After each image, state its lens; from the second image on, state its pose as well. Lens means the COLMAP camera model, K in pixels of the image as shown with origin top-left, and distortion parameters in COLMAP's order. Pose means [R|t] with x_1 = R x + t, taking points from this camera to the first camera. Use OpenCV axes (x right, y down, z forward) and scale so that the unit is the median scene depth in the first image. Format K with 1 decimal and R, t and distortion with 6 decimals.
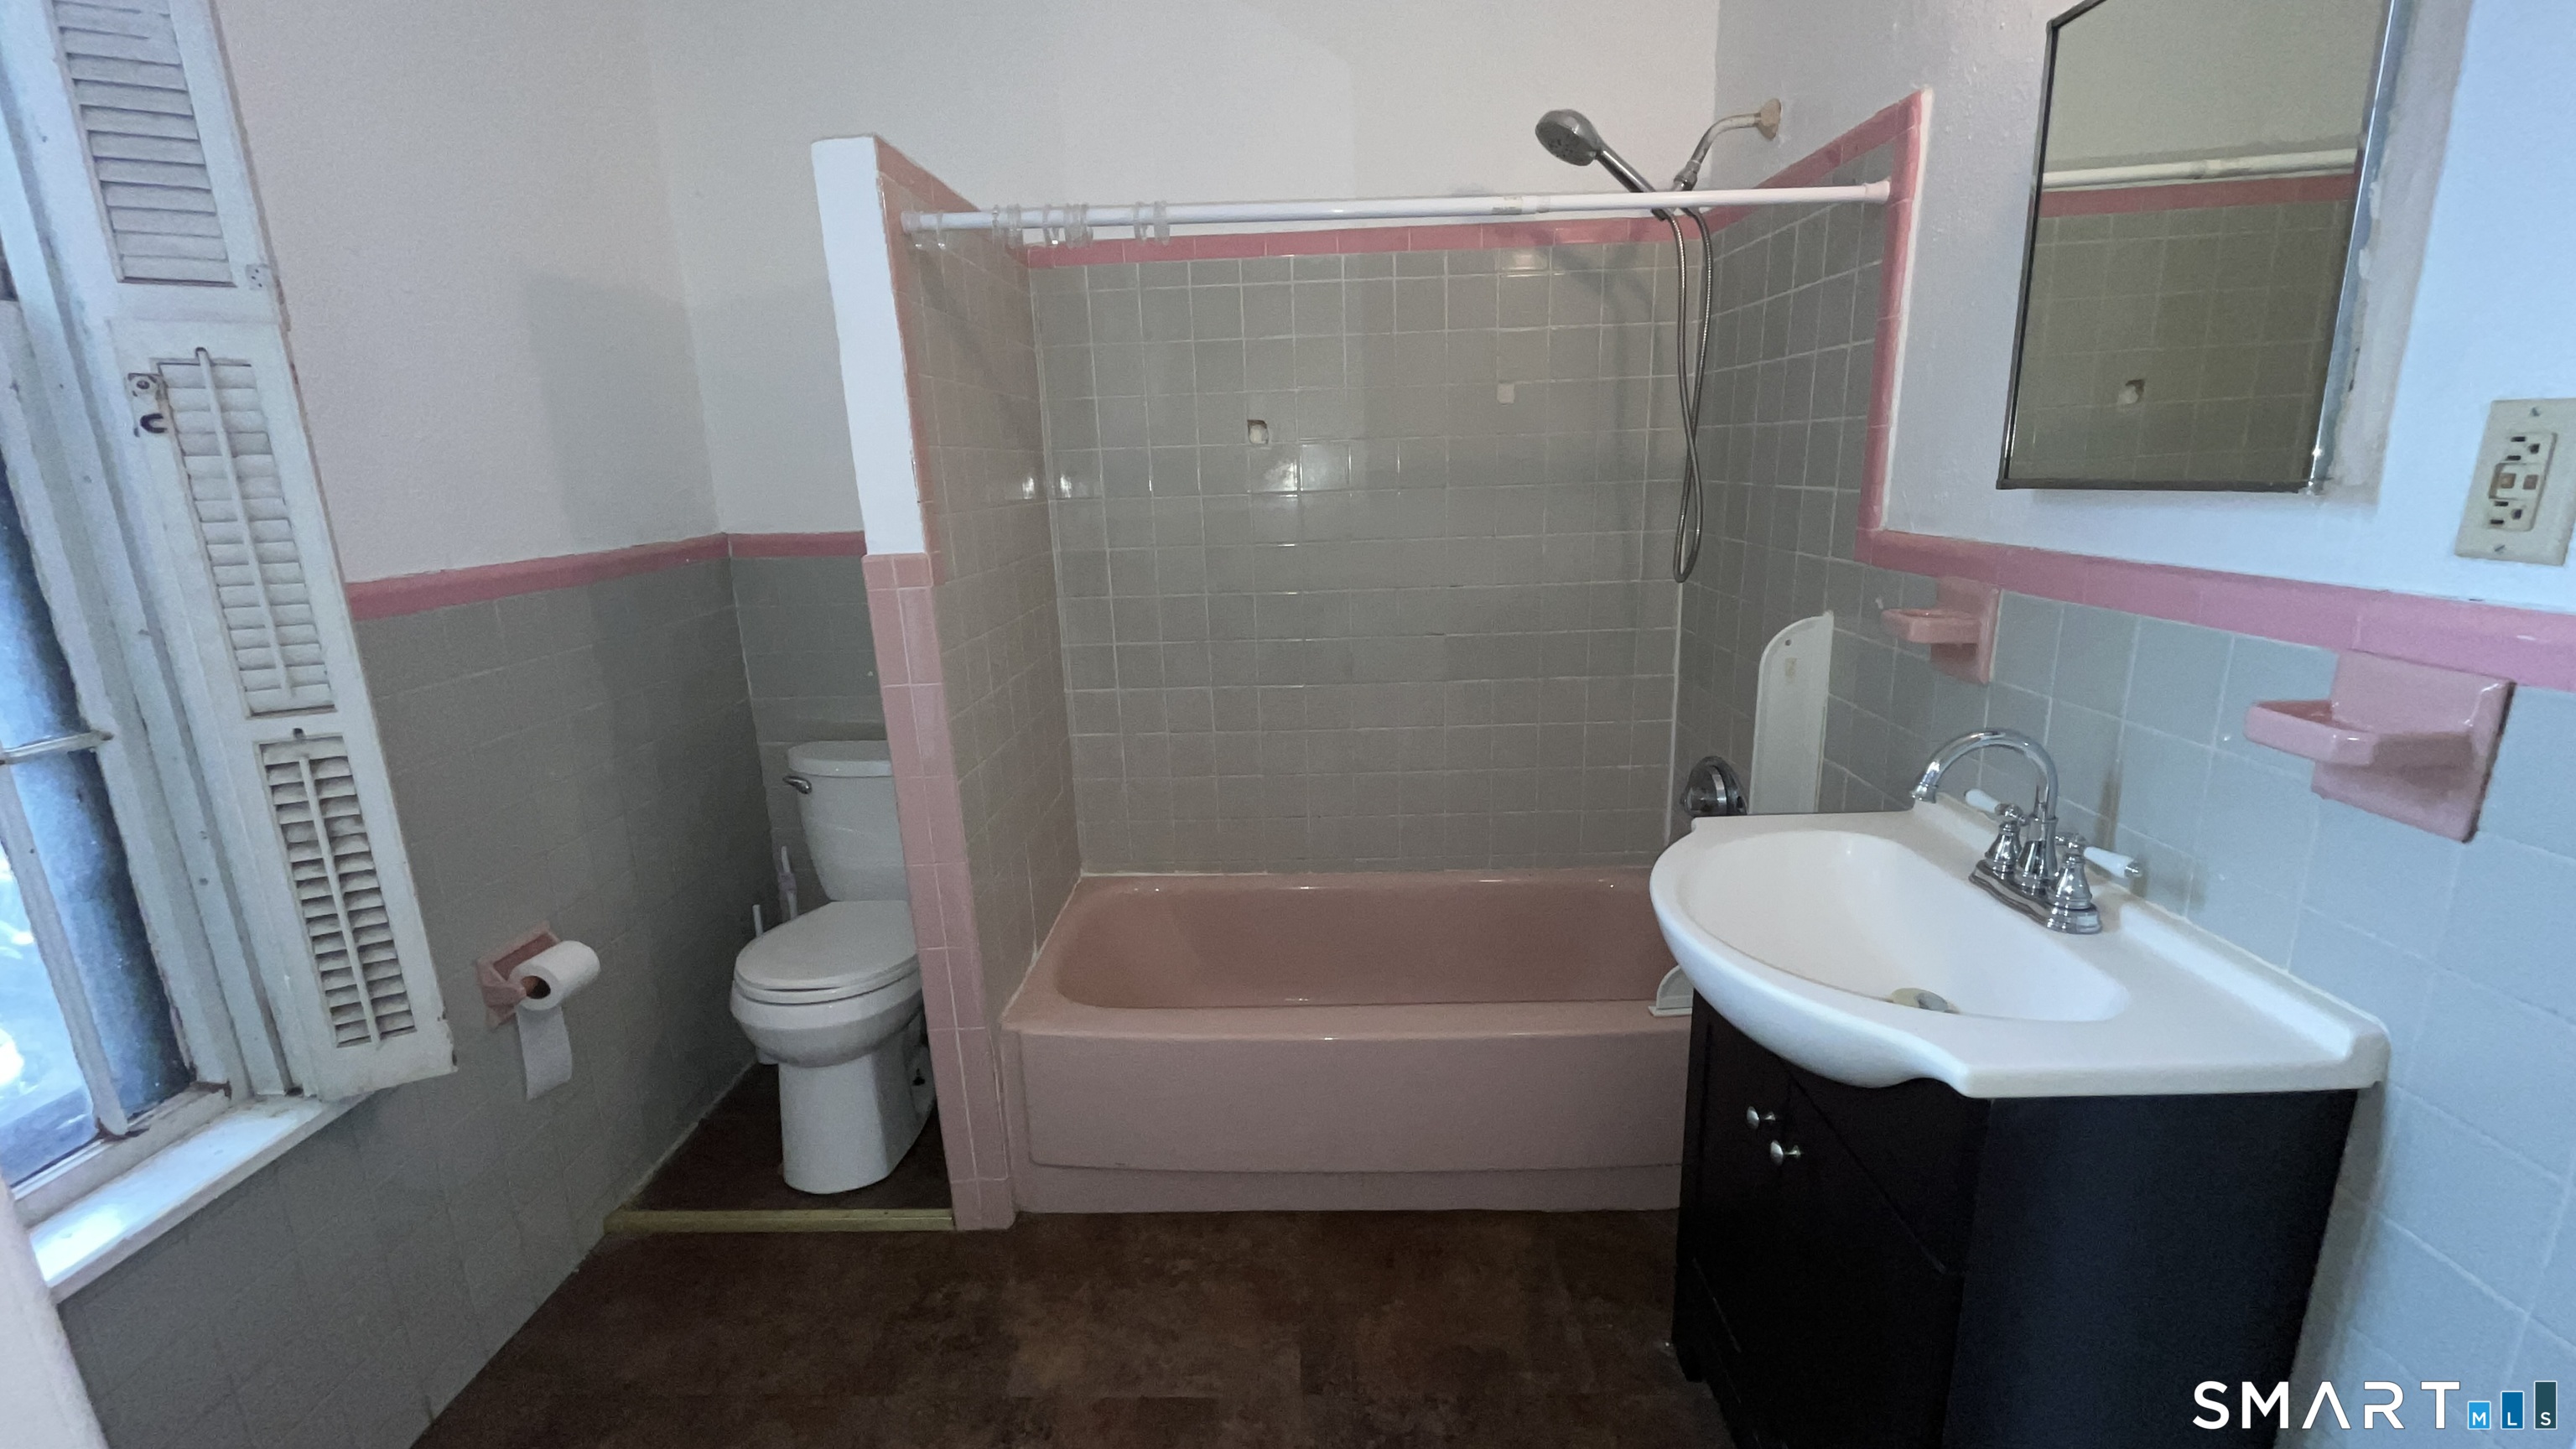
lens RADIAL K [[1054.9, 0, 1288.8], [0, 1054.9, 724.0], [0, 0, 1]] dist [-0.000578, 0.000190]
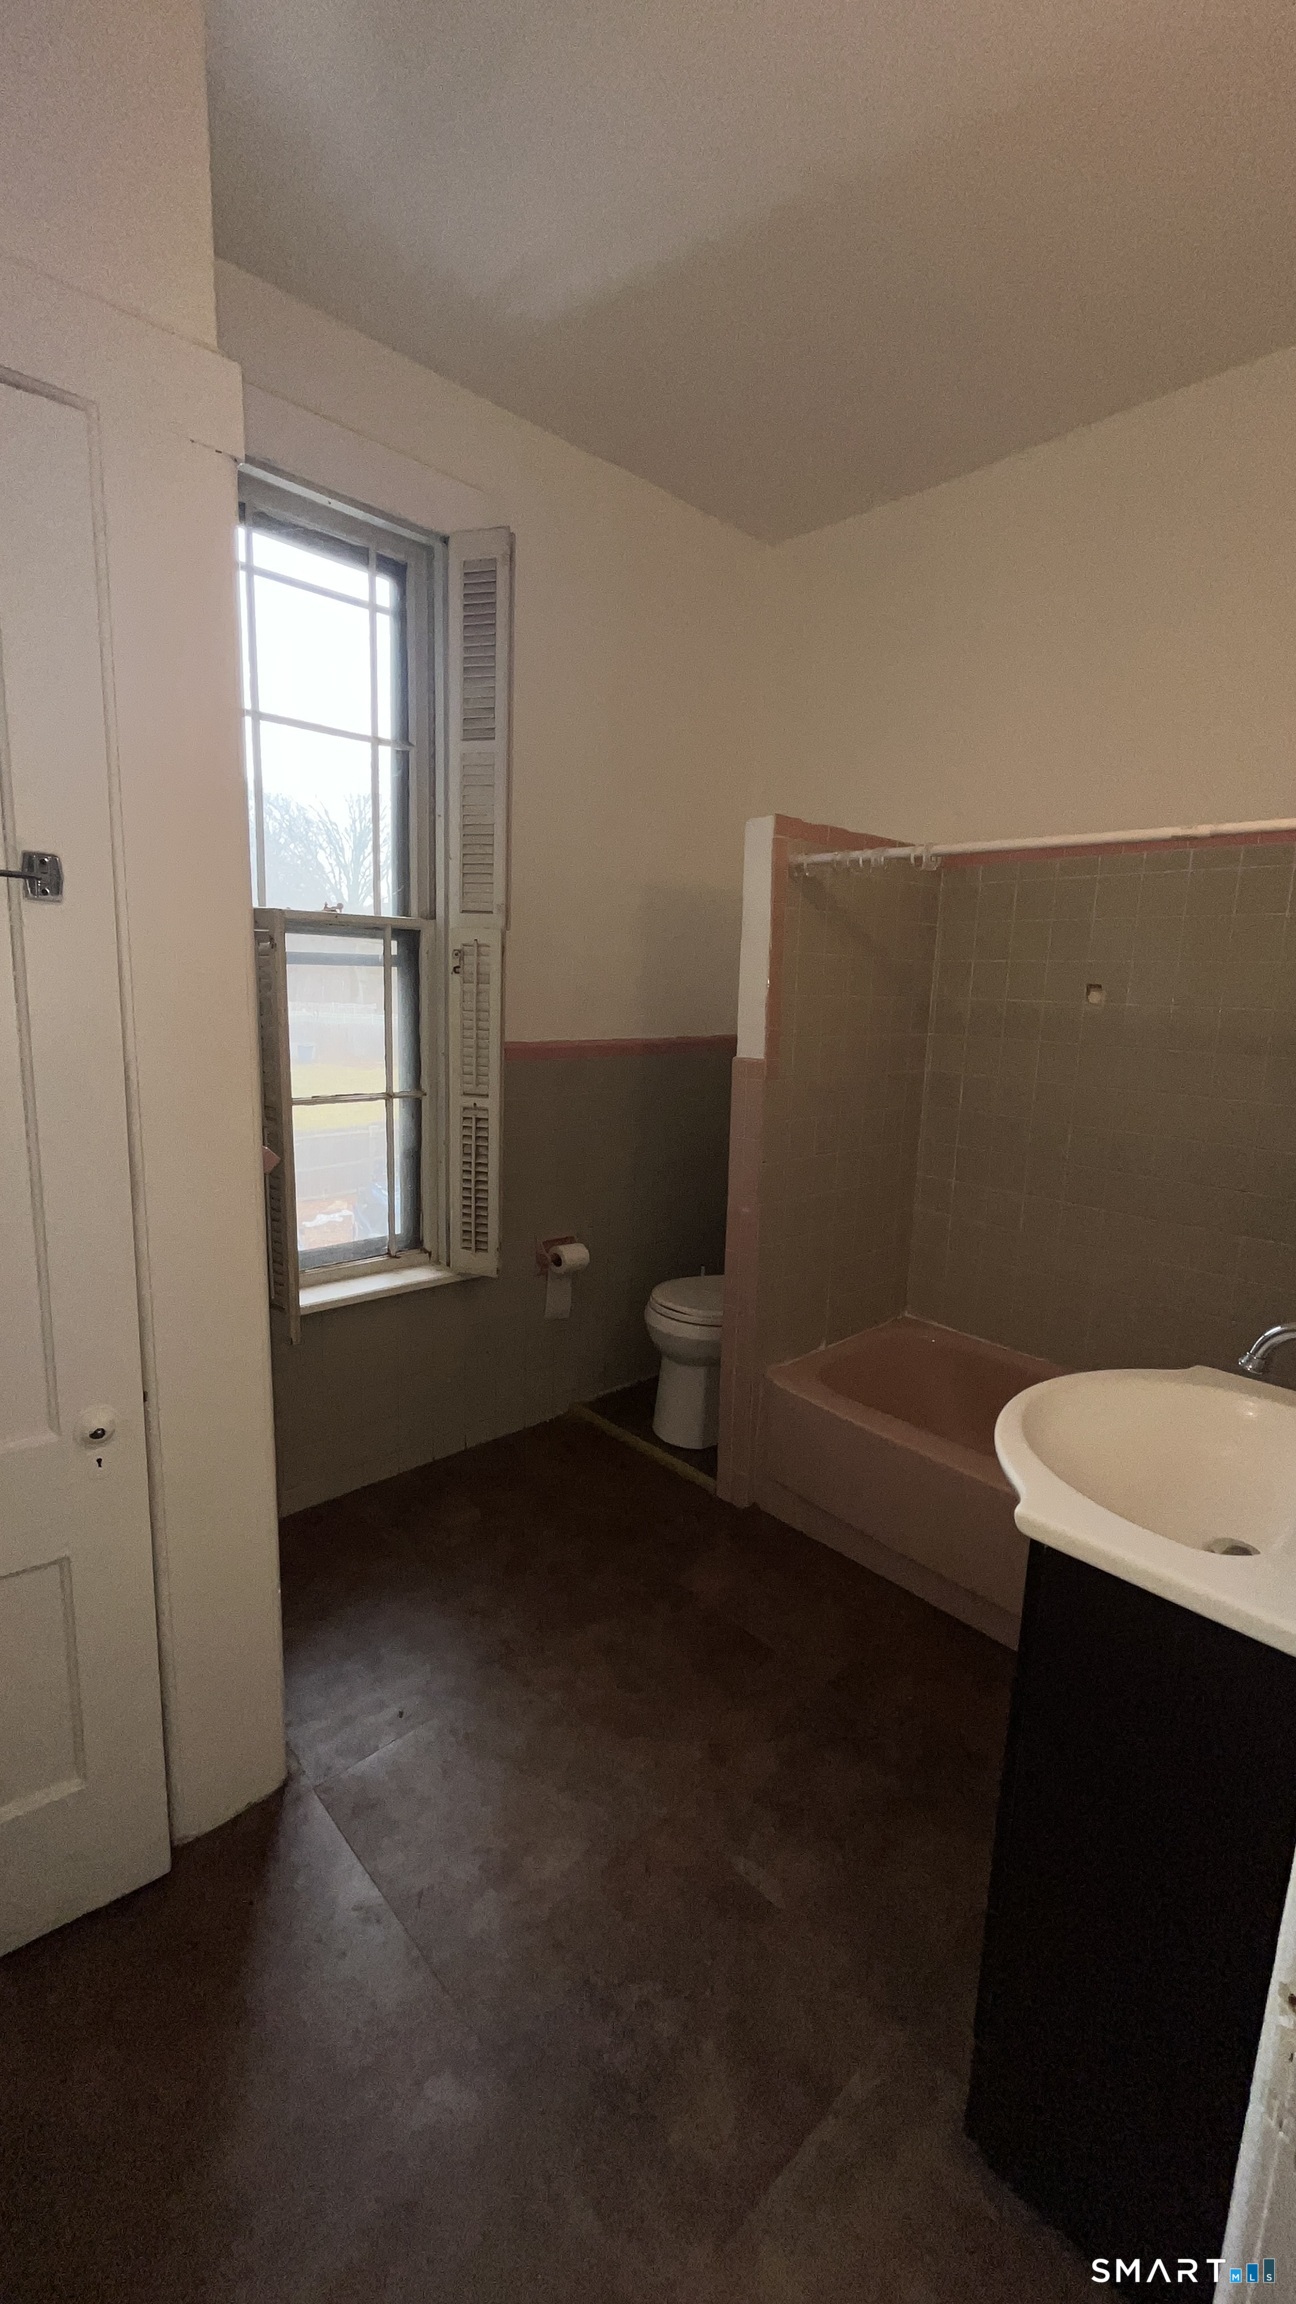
lens RADIAL K [[943.5, 0, 646.0], [0, 943.5, 1147.0], [0, 0, 1]] dist [-0.000578, 0.000190]
pose [[0.695707, 0.176855, -0.696214, 0.685143], [-0.222508, 0.974604, 0.025226, -0.033616], [0.682994, 0.137364, 0.717391, -0.171198]]
